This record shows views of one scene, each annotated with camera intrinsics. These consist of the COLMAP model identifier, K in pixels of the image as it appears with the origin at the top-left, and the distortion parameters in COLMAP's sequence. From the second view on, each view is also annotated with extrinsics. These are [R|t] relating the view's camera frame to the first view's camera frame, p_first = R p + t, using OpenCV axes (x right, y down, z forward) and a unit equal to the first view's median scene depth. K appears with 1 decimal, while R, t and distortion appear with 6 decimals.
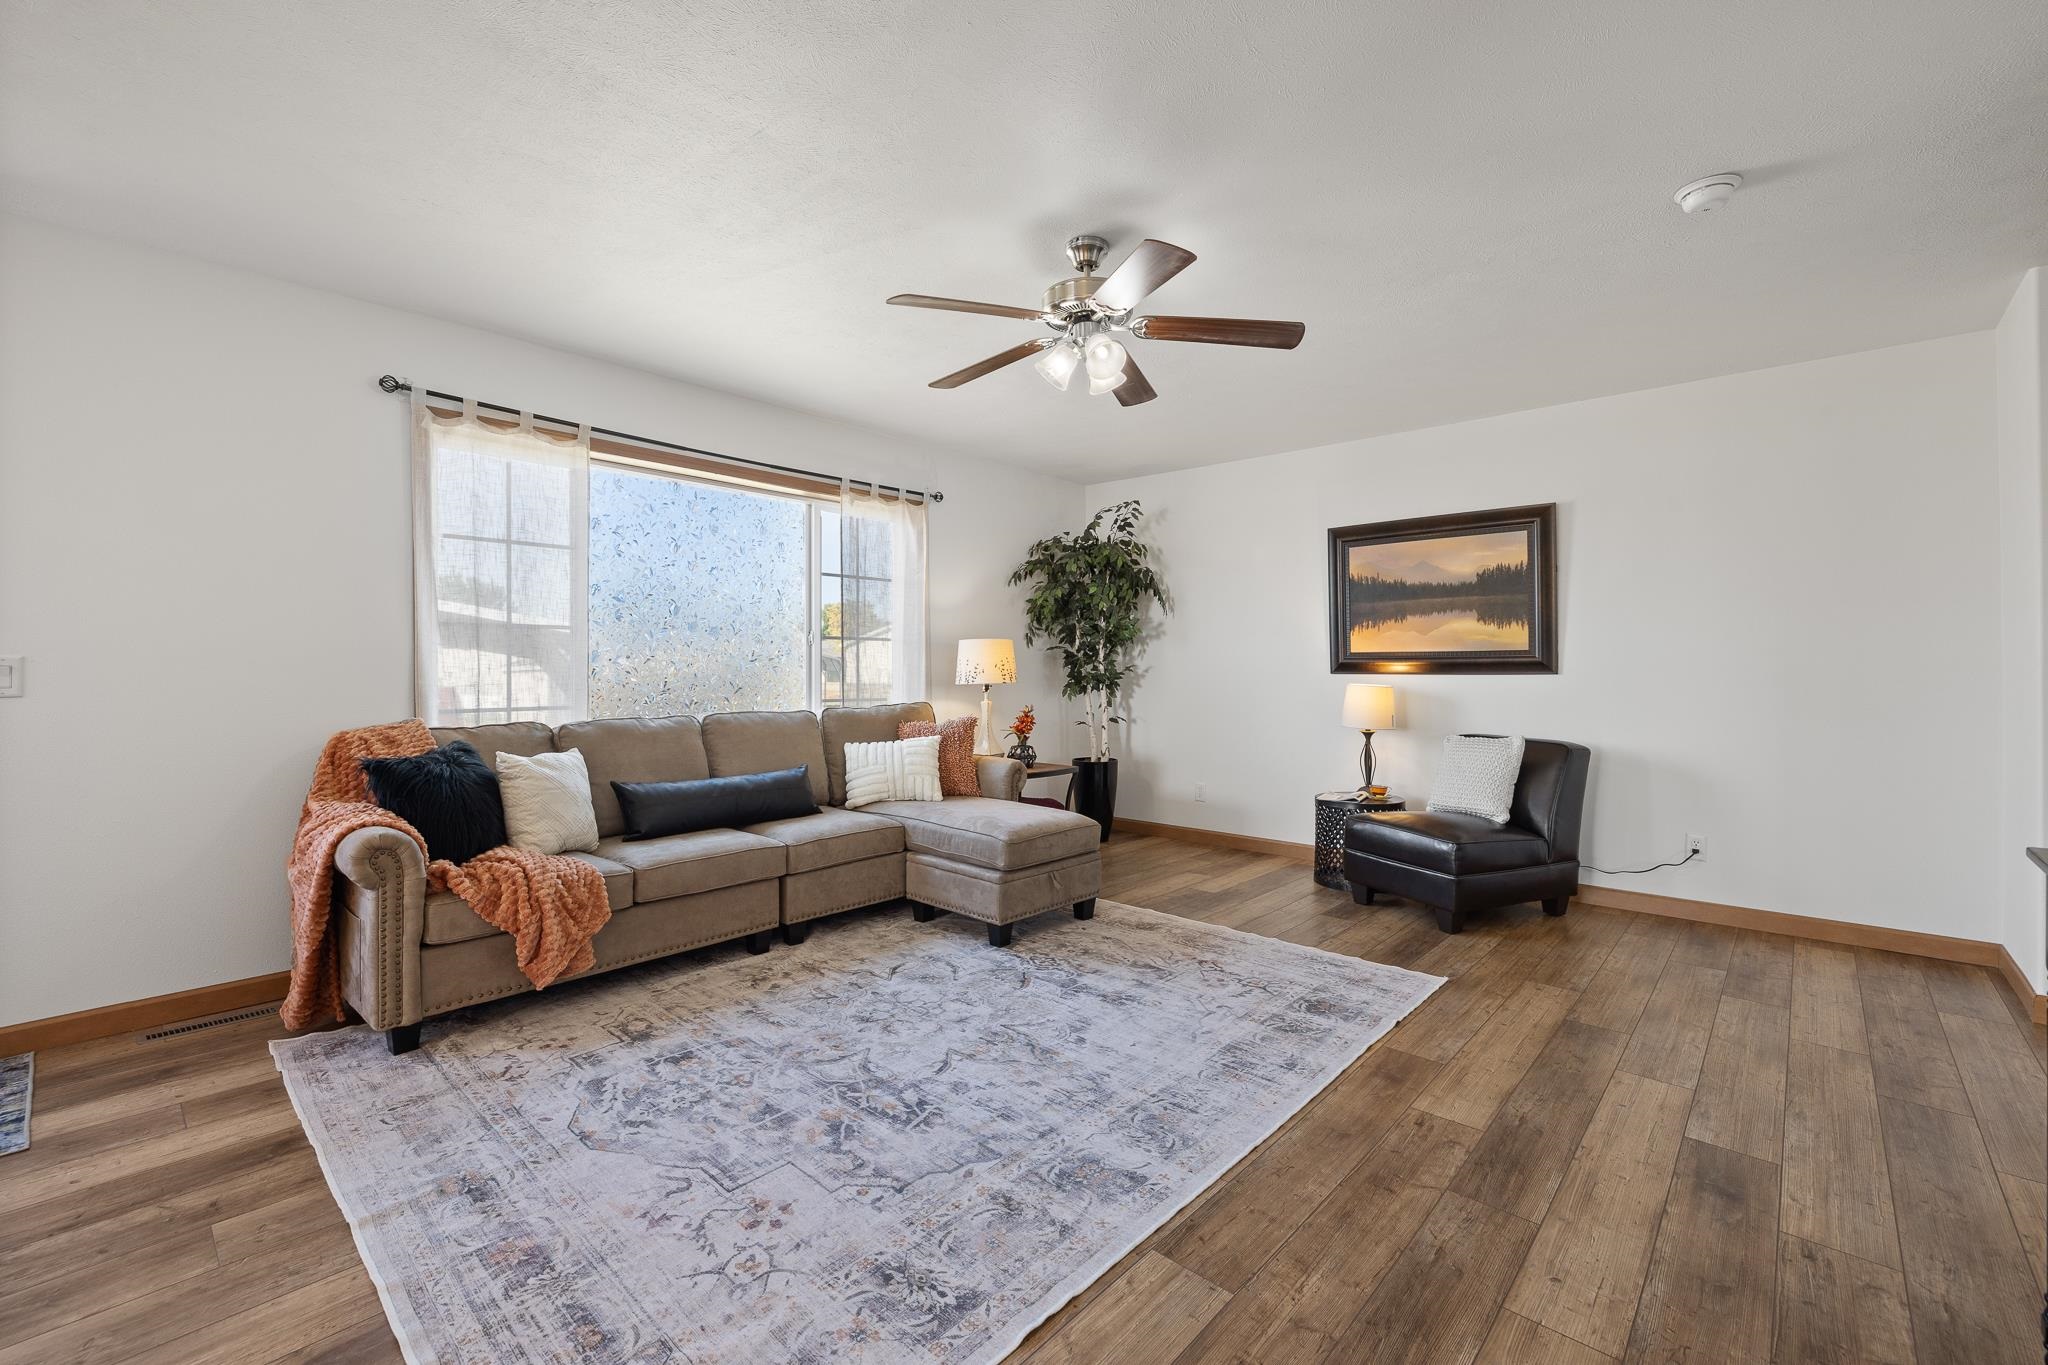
lens RADIAL K [[859.7, 0, 1017.5], [0, 859.7, 674.2], [0, 0, 1]] dist [-0.002581, 0.000175]
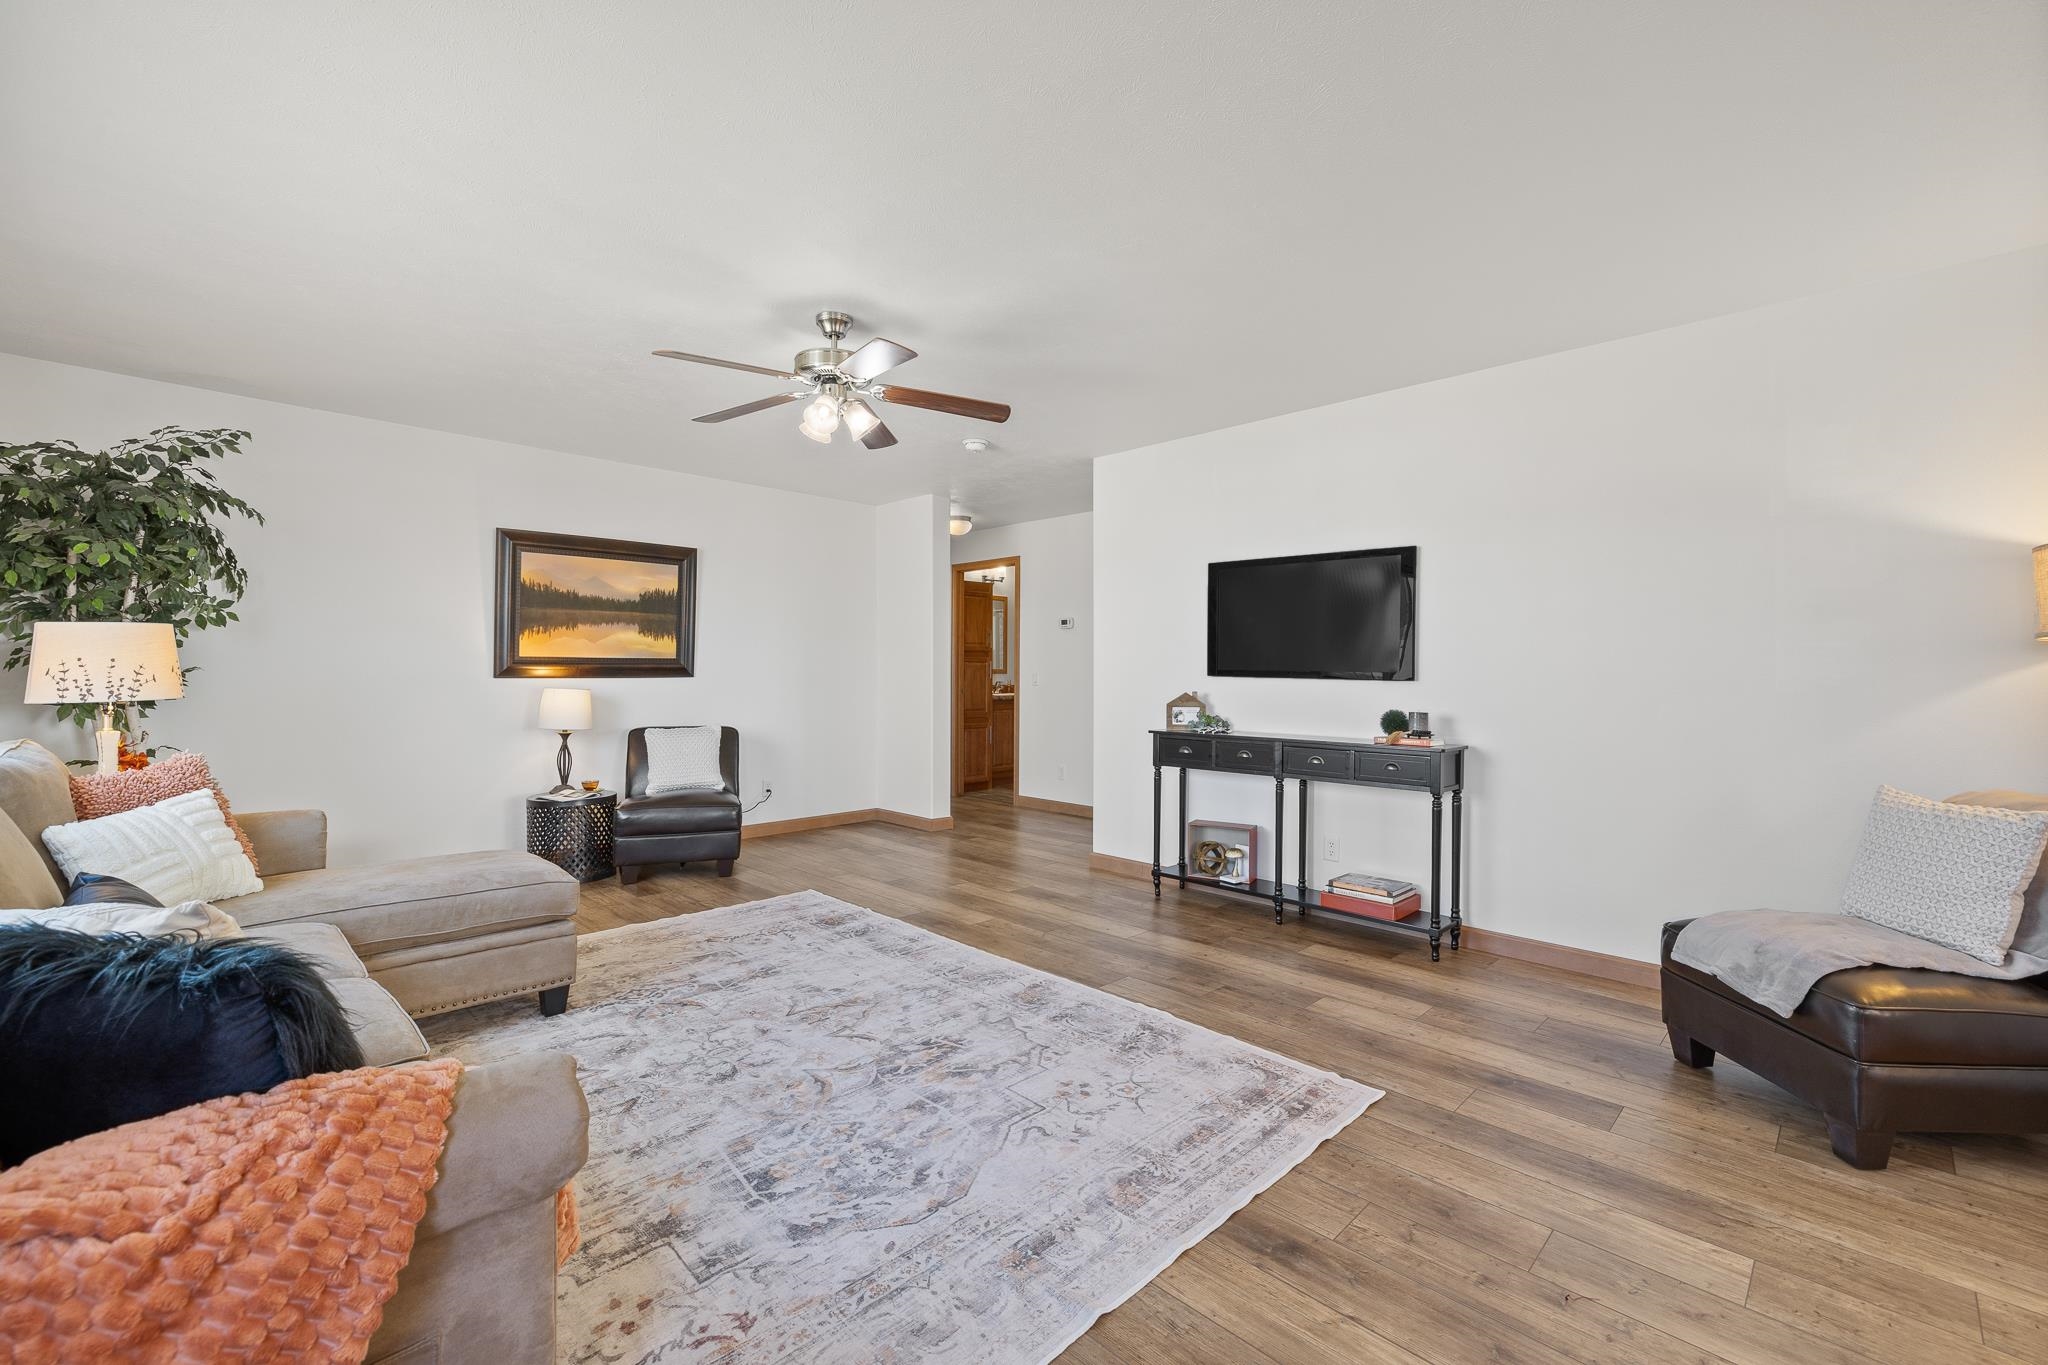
lens RADIAL K [[859.7, 0, 1030.9], [0, 859.7, 677.2], [0, 0, 1]] dist [-0.002581, 0.000175]
pose [[0.038742, -0.007812, 0.999219, -1.042977], [0.002699, 0.999967, 0.007713, -0.013310], [-0.999246, 0.002398, 0.038762, 0.652315]]
